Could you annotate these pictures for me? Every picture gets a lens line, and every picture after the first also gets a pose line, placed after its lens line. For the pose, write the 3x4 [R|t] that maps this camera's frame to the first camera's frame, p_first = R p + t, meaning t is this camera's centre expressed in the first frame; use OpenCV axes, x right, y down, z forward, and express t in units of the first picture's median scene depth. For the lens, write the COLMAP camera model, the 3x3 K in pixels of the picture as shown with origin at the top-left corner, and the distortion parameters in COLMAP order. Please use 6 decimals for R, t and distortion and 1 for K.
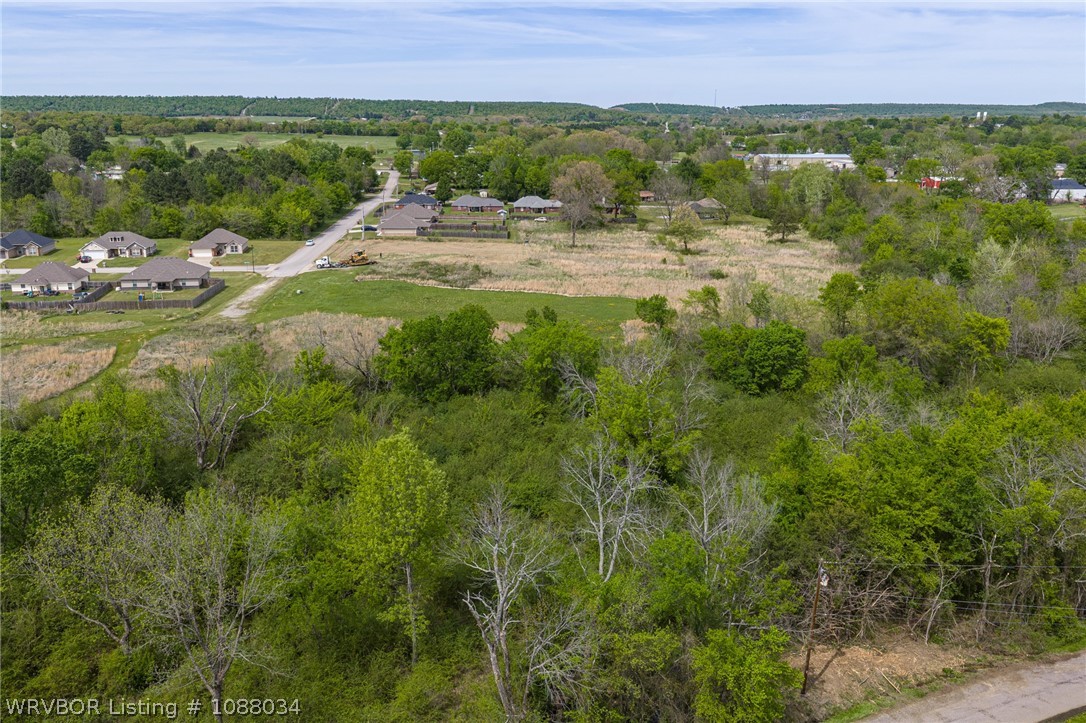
lens RADIAL K [[897.4, 0, 540.2], [0, 897.4, 378.8], [0, 0, 1]] dist [0.018552, -0.037535]
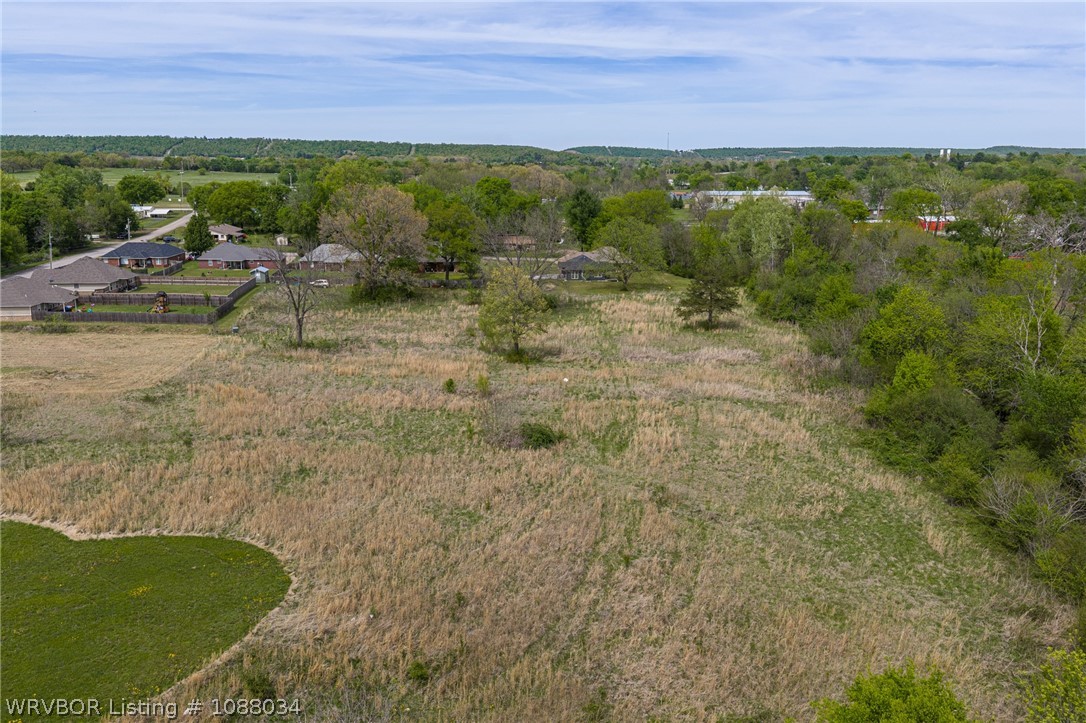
lens RADIAL K [[897.4, 0, 538.8], [0, 897.4, 346.4], [0, 0, 1]] dist [0.018552, -0.037535]
pose [[0.999206, -0.006985, 0.039223, 0.124977], [0.010153, 0.996649, -0.081162, -0.084629], [-0.038525, 0.081496, 0.995929, 0.396249]]
